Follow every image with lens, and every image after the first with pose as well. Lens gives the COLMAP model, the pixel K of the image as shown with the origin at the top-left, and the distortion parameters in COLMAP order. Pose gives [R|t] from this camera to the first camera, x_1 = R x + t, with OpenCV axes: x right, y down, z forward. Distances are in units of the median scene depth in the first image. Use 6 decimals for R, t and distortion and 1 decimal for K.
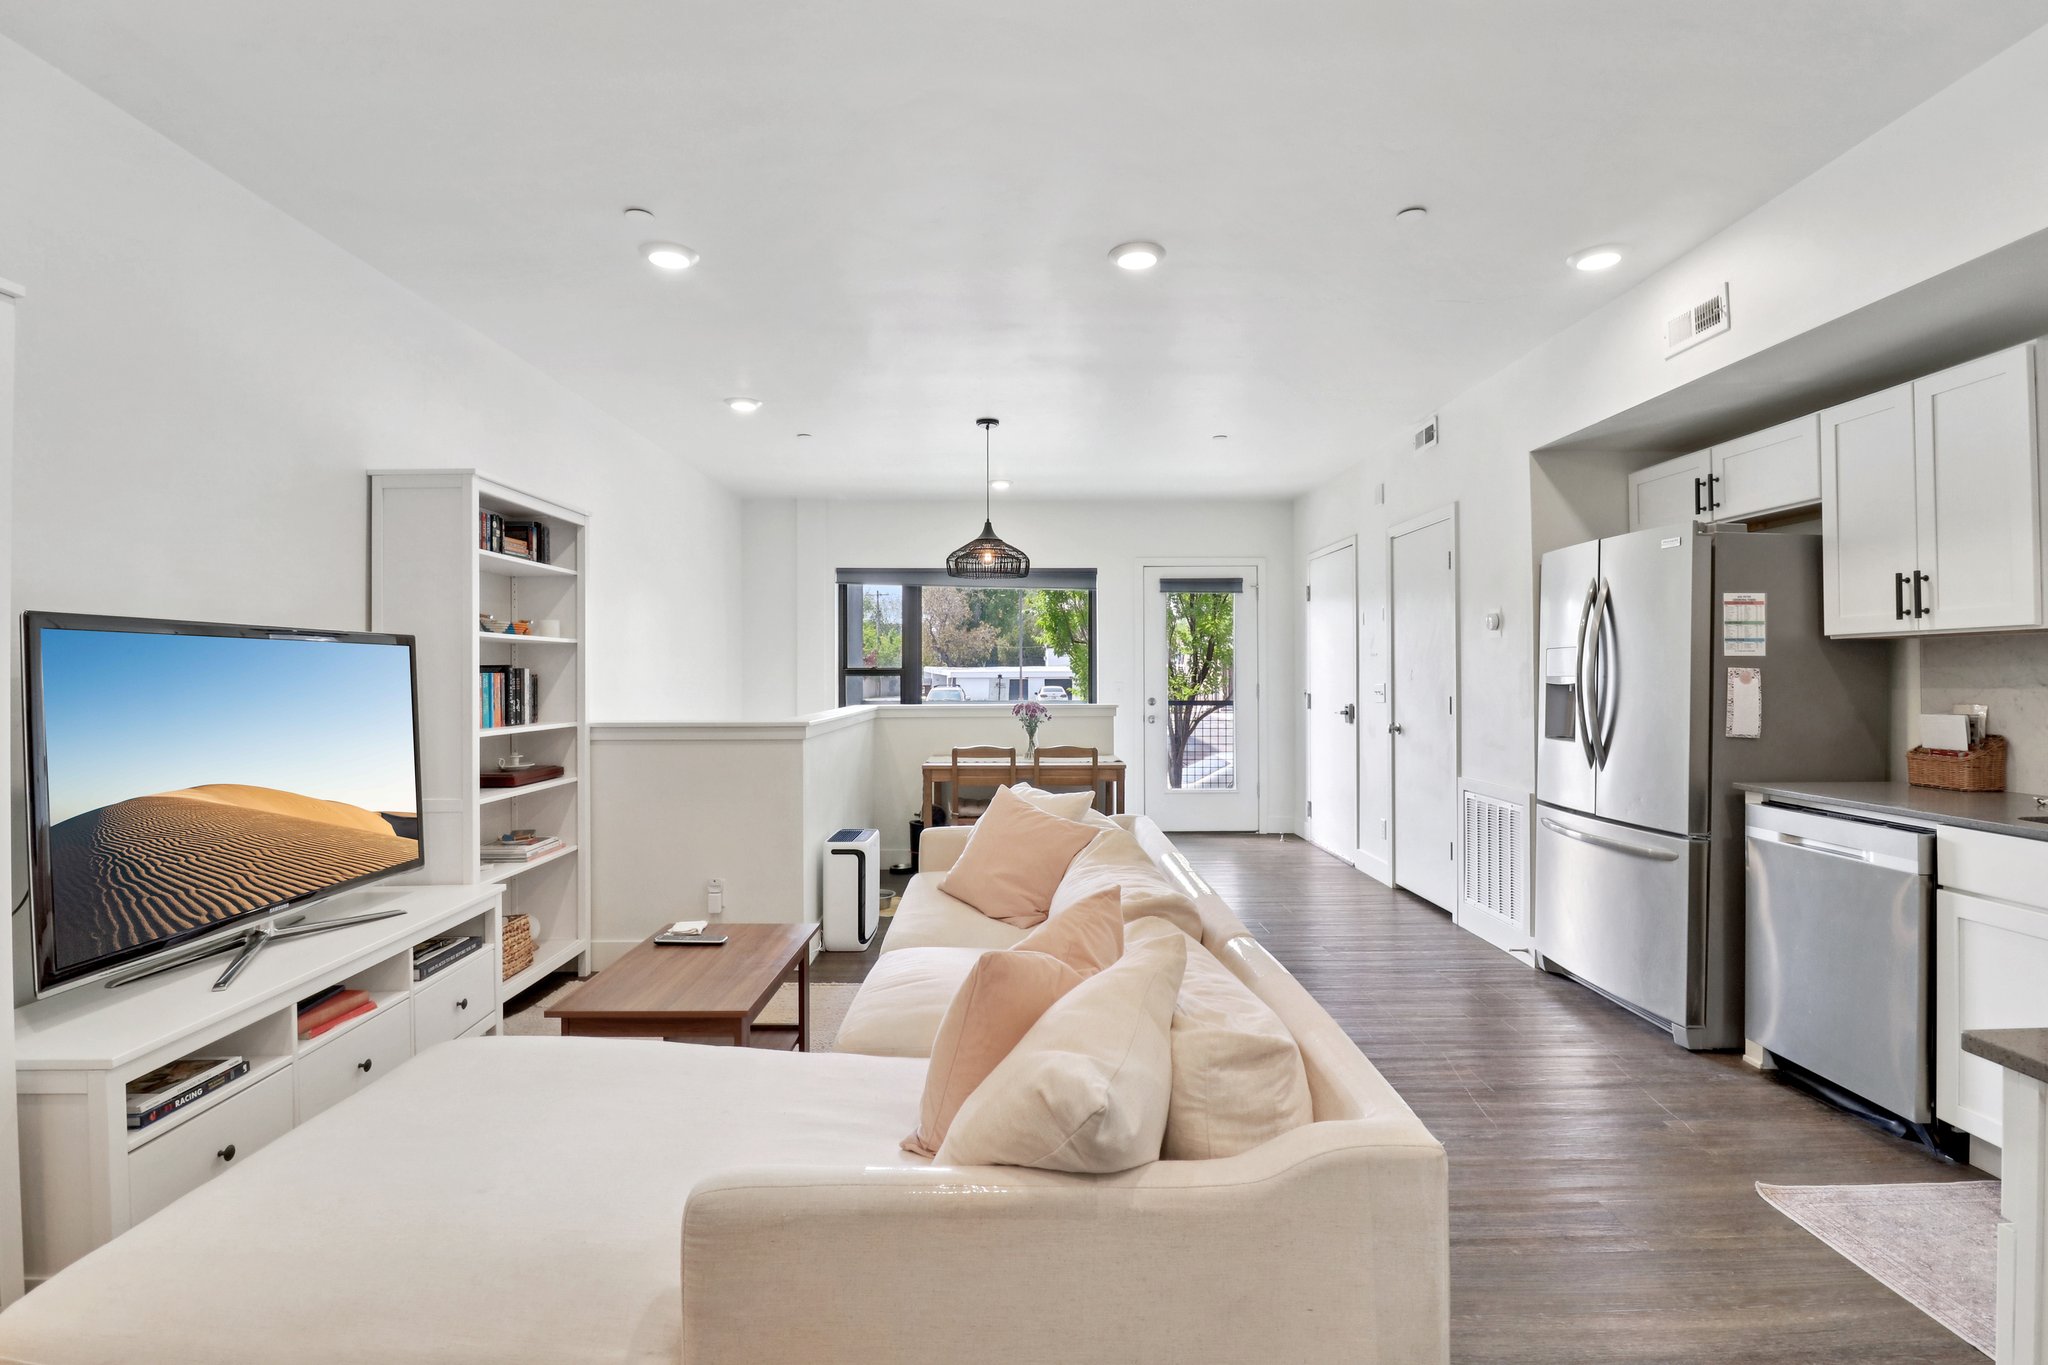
lens RADIAL K [[959.4, 0, 1009.6], [0, 959.4, 665.3], [0, 0, 1]] dist [-0.001257, -0.011769]
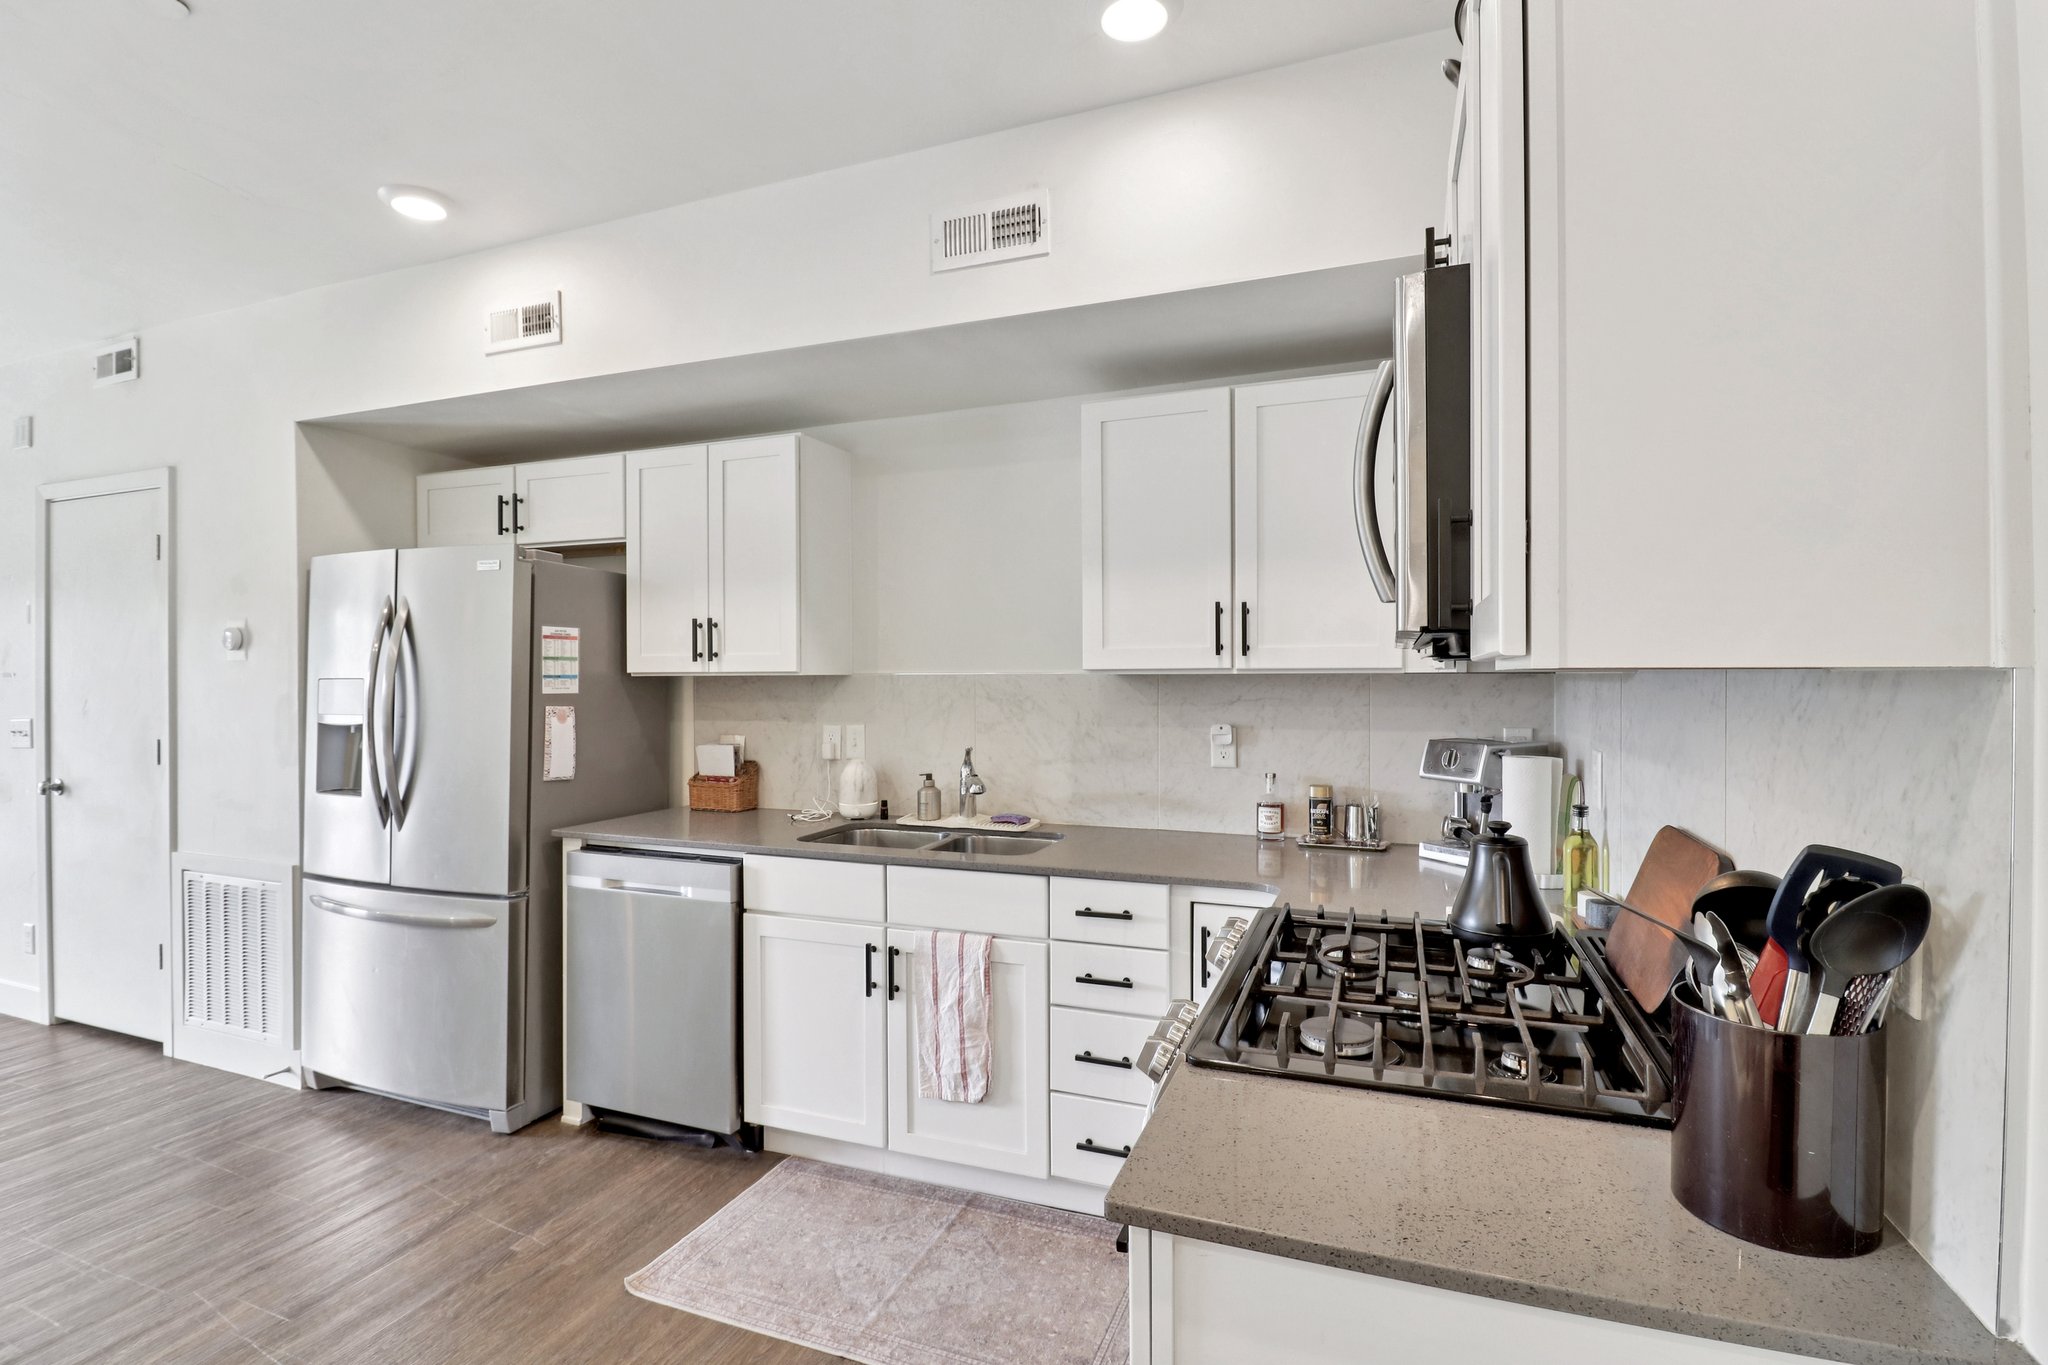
lens RADIAL K [[959.4, 0, 1034.7], [0, 959.4, 677.5], [0, 0, 1]] dist [-0.001257, -0.011769]
pose [[0.349809, 0.000877, 0.936821, 0.034874], [-0.009008, 0.999956, 0.002428, -0.025787], [-0.936778, -0.009288, 0.349801, 0.181359]]
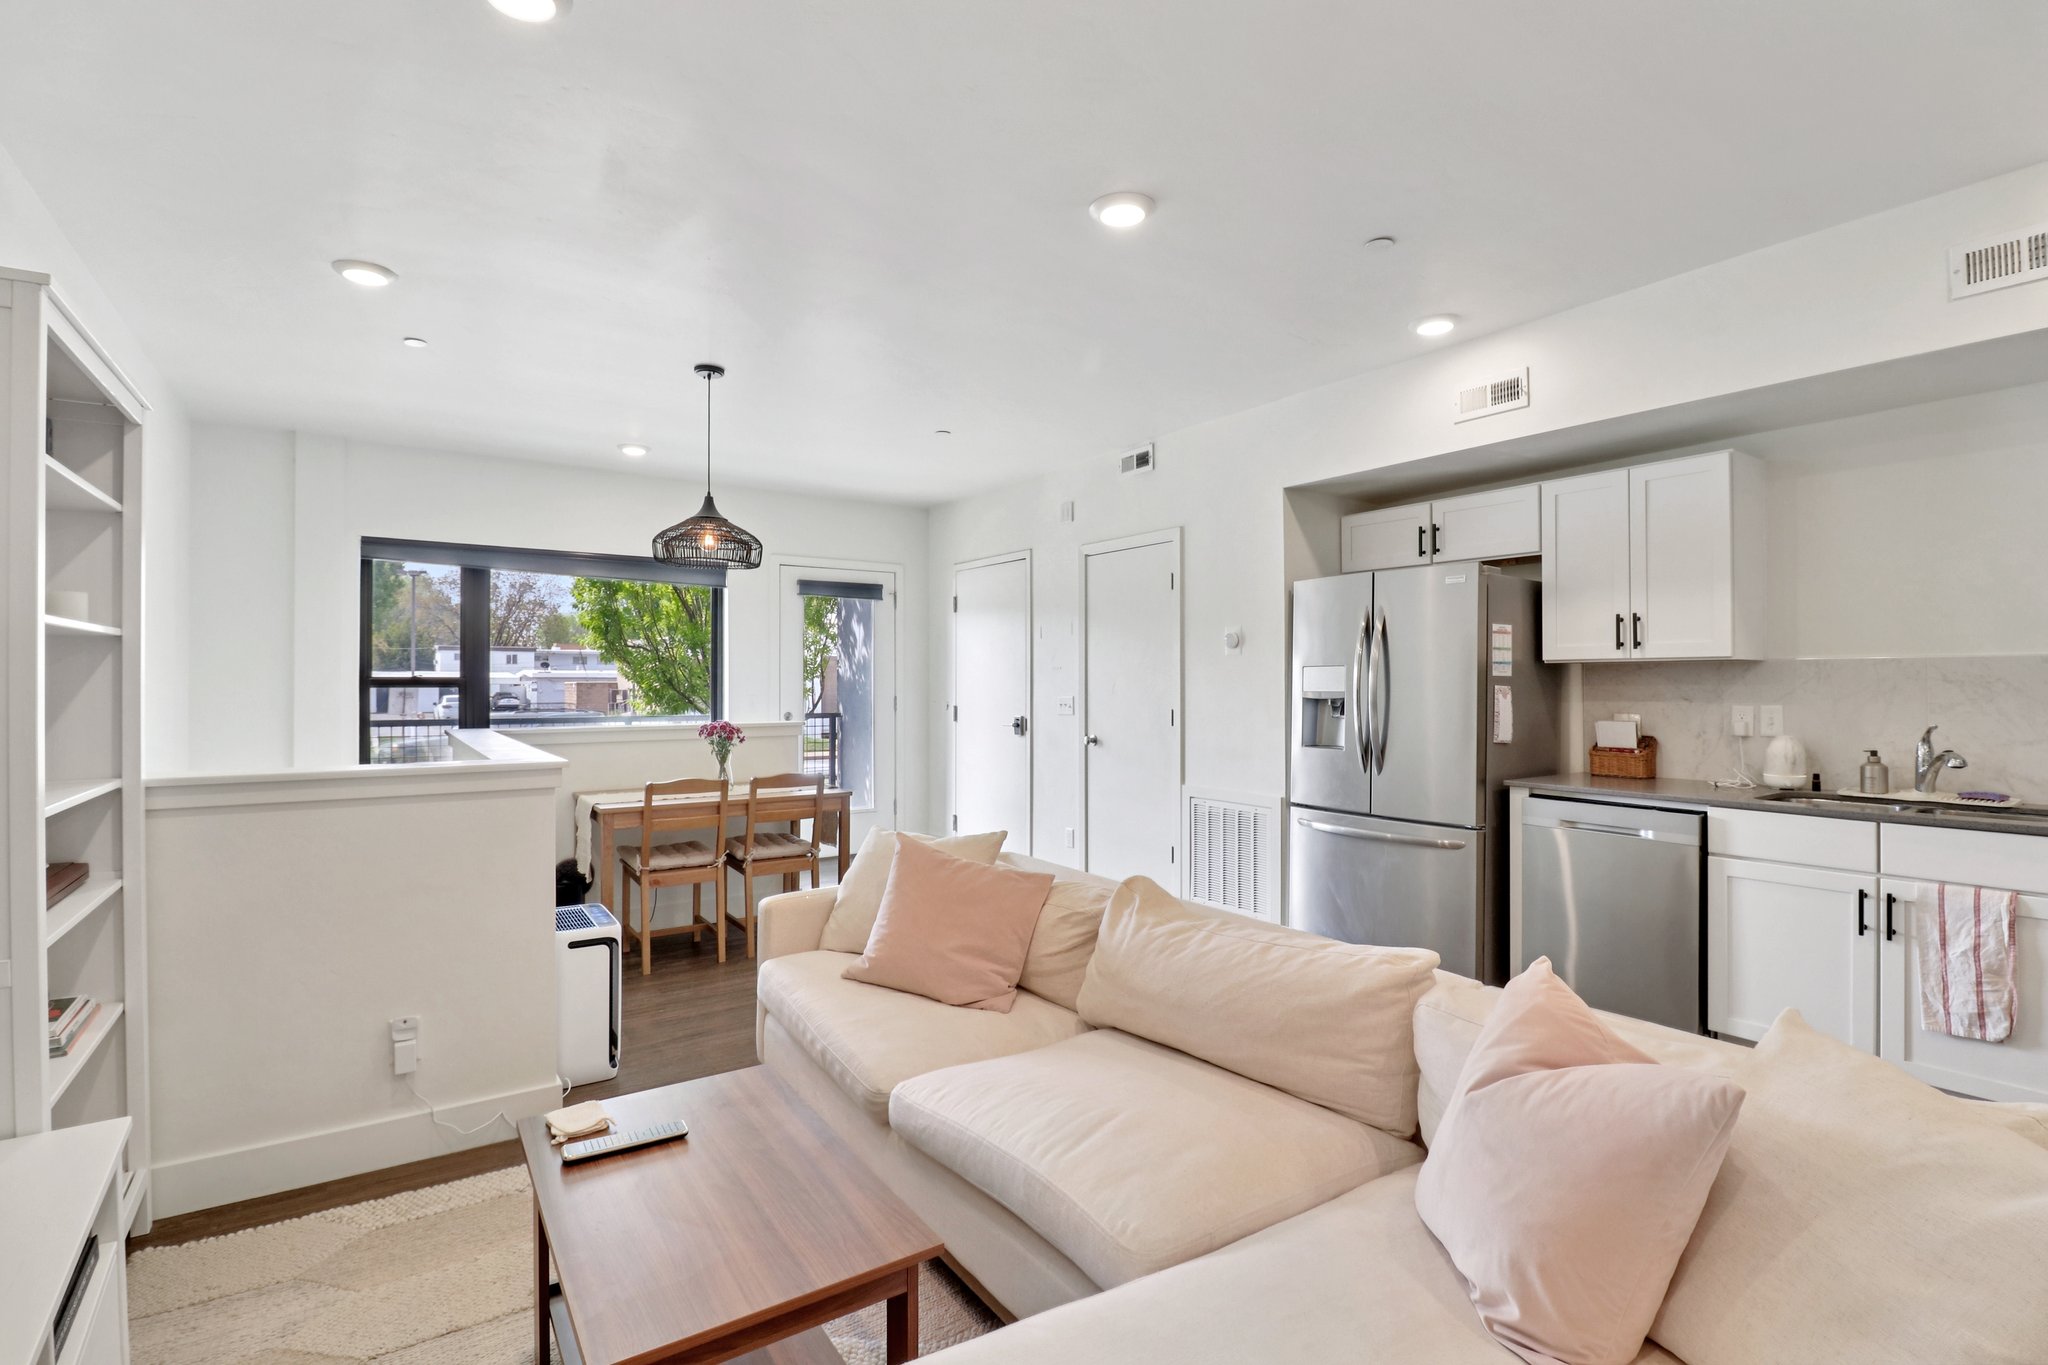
lens RADIAL K [[959.4, 0, 1020.3], [0, 959.4, 671.4], [0, 0, 1]] dist [-0.001257, -0.011769]
pose [[0.825382, 0.008891, 0.564505, -0.344189], [-0.008142, 0.999959, -0.003846, -0.004691], [-0.564516, -0.001422, 0.825421, 0.269326]]
